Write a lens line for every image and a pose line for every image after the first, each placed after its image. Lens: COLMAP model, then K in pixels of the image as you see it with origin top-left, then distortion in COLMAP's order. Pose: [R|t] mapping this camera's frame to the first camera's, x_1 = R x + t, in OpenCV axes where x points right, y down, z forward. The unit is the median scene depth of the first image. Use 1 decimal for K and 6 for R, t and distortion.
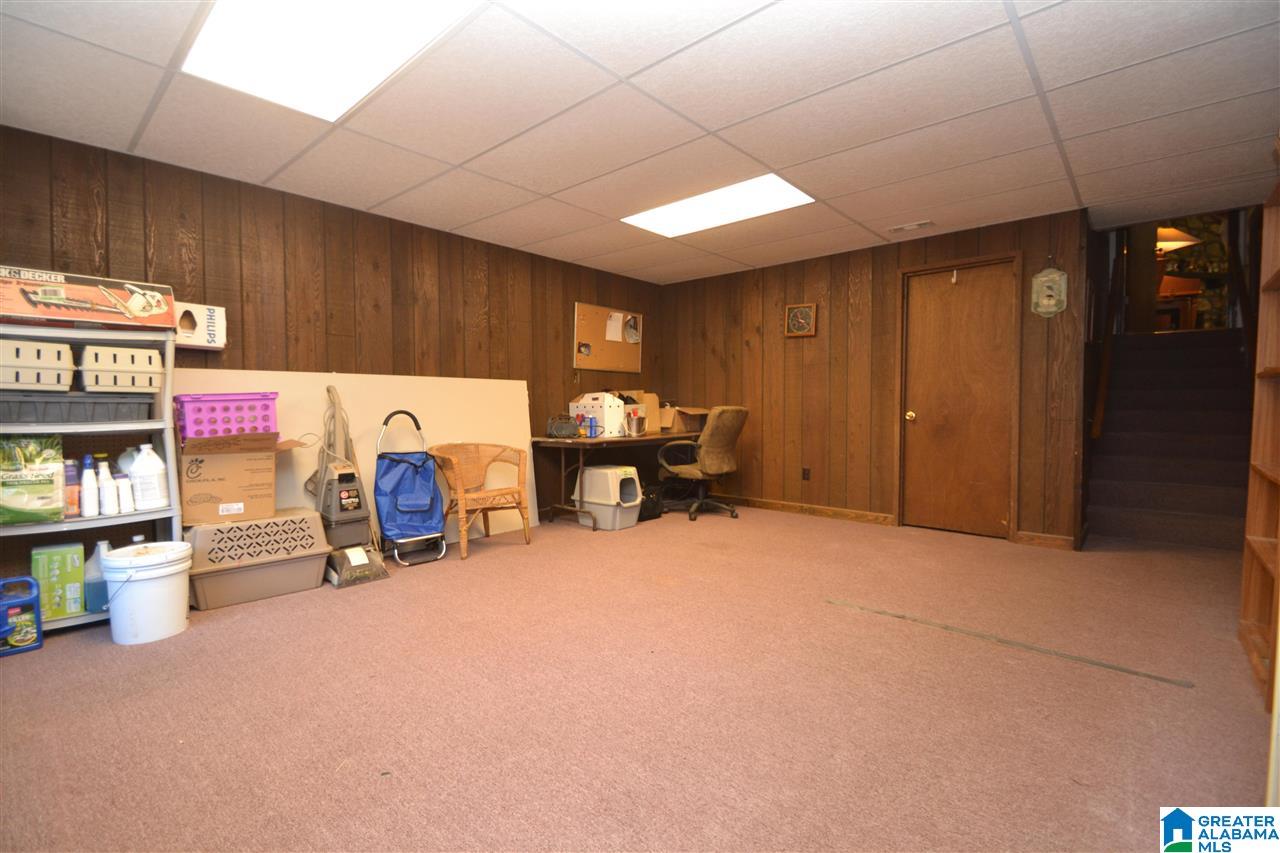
lens RADIAL K [[566.7, 0, 634.0], [0, 566.7, 424.3], [0, 0, 1]] dist [0.029133, -0.028279]
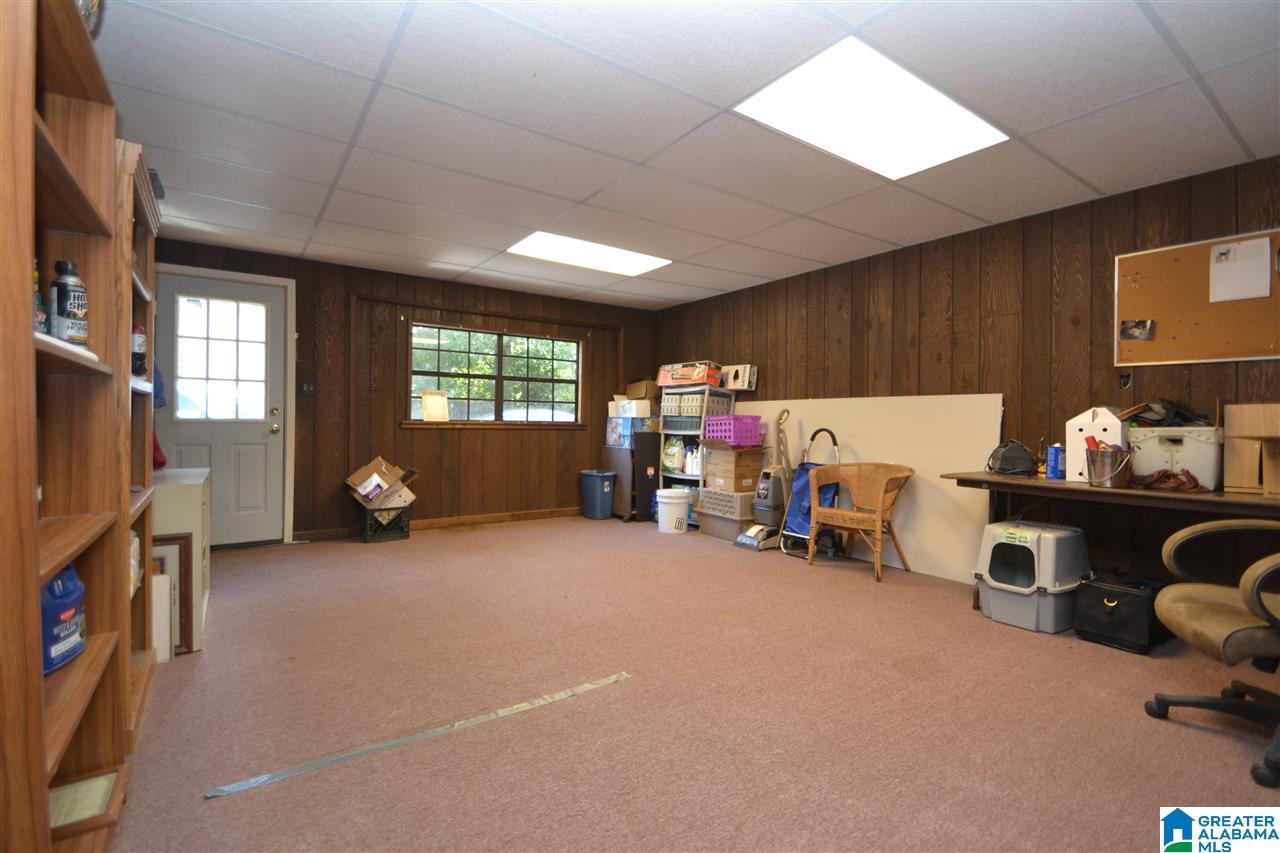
lens RADIAL K [[566.7, 0, 634.0], [0, 566.7, 424.3], [0, 0, 1]] dist [0.029133, -0.028279]
pose [[-0.220661, 0.001168, -0.975350, 0.807700], [-0.046995, 0.998825, 0.011828, -0.027996], [0.974218, 0.048446, -0.220347, 0.864792]]
